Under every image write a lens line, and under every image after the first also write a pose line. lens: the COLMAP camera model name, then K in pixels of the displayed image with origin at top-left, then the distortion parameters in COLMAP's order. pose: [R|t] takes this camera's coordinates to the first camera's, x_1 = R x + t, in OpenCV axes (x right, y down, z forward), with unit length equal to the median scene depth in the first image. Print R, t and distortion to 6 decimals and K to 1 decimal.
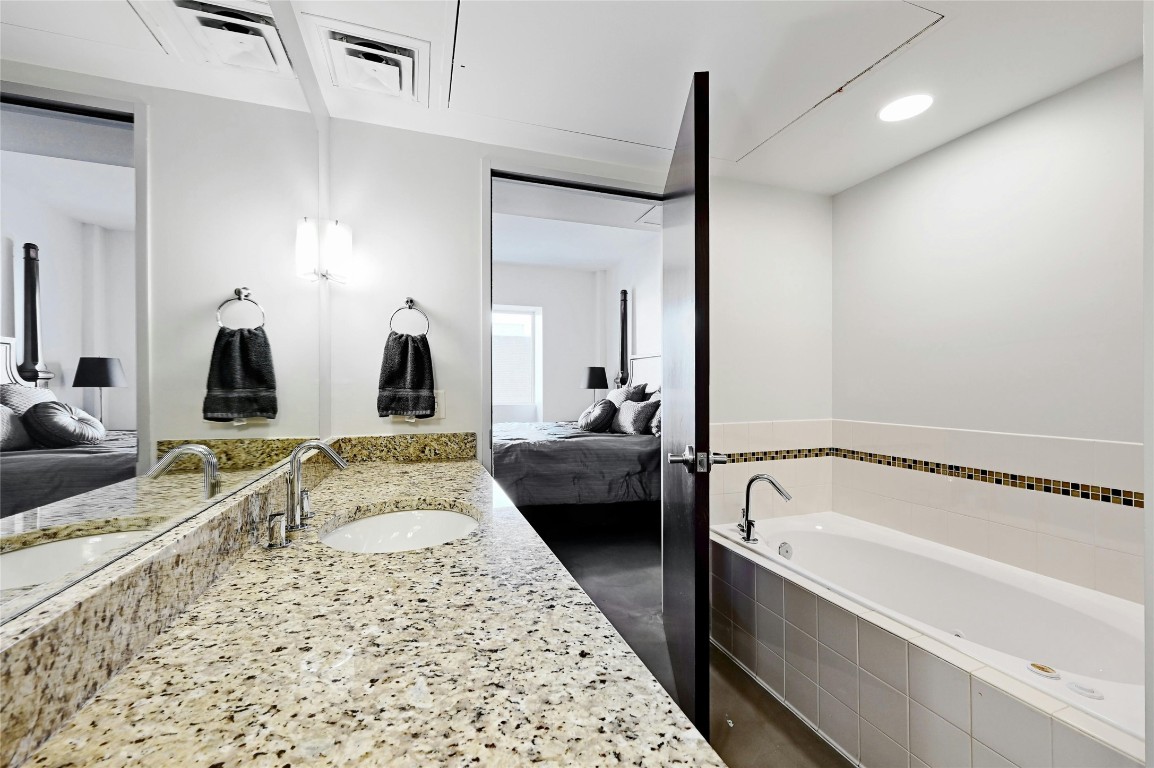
lens RADIAL K [[464.4, 0, 574.7], [0, 464.4, 389.3], [0, 0, 1]] dist [0.002913, 0.000778]
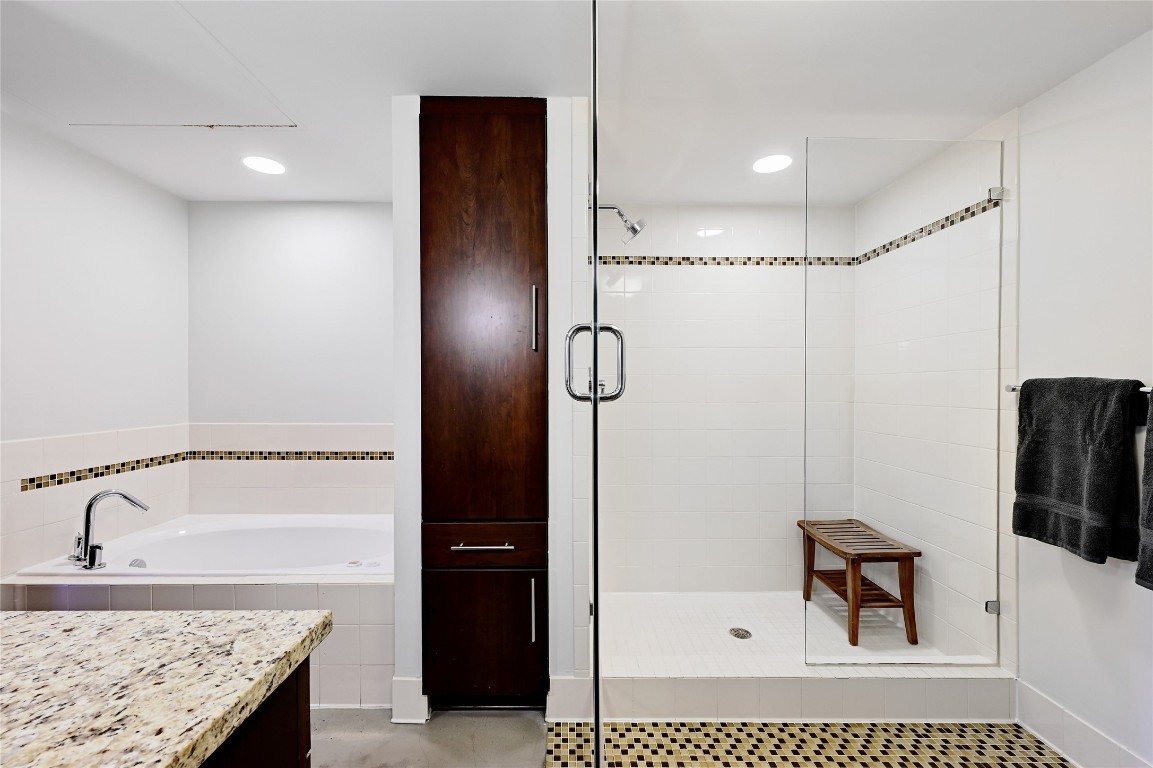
lens RADIAL K [[464.0, 0, 574.2], [0, 464.0, 389.3], [0, 0, 1]] dist [0.002913, 0.000778]
pose [[0.318014, -0.001249, 0.948085, -0.199930], [0.003840, 0.999993, 0.000029, -0.010132], [-0.948078, 0.003632, 0.318017, -0.171057]]
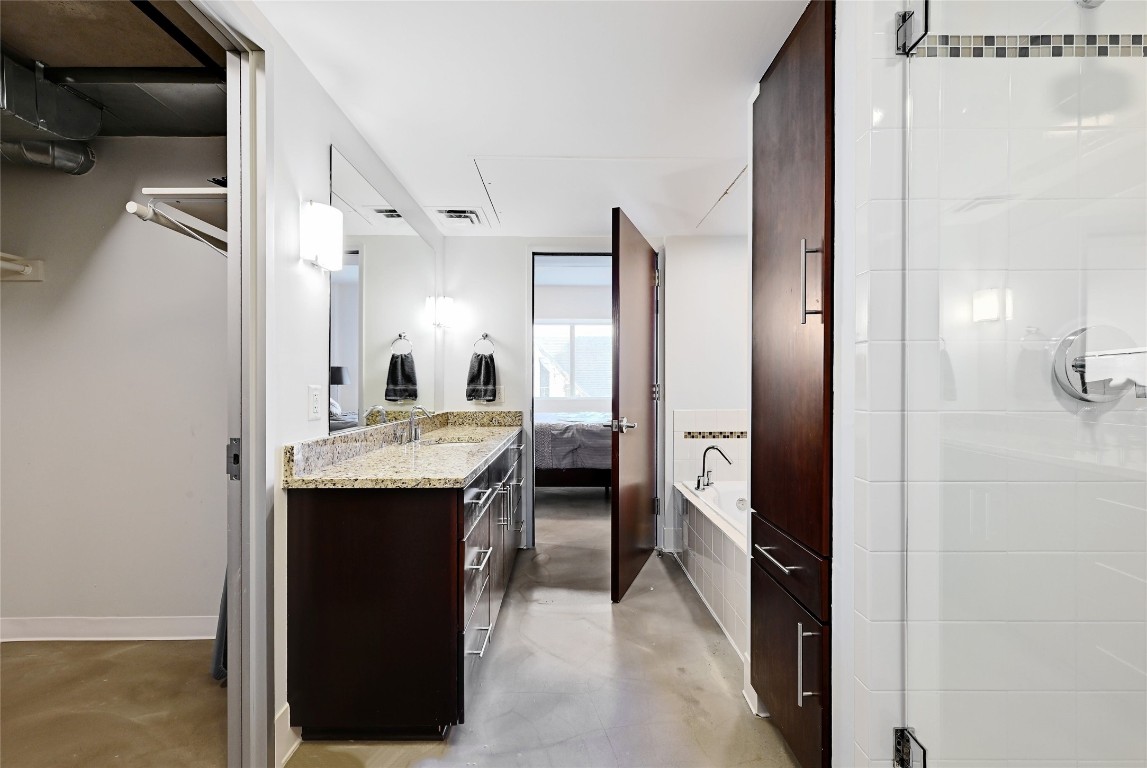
lens RADIAL K [[457.4, 0, 576.1], [0, 457.4, 388.6], [0, 0, 1]] dist [0.026519, -0.000070]
pose [[0.954882, 0.002735, -0.296973, 0.501332], [-0.002403, 0.999996, 0.001482, 0.009047], [0.296976, -0.000701, 0.954885, -0.562747]]
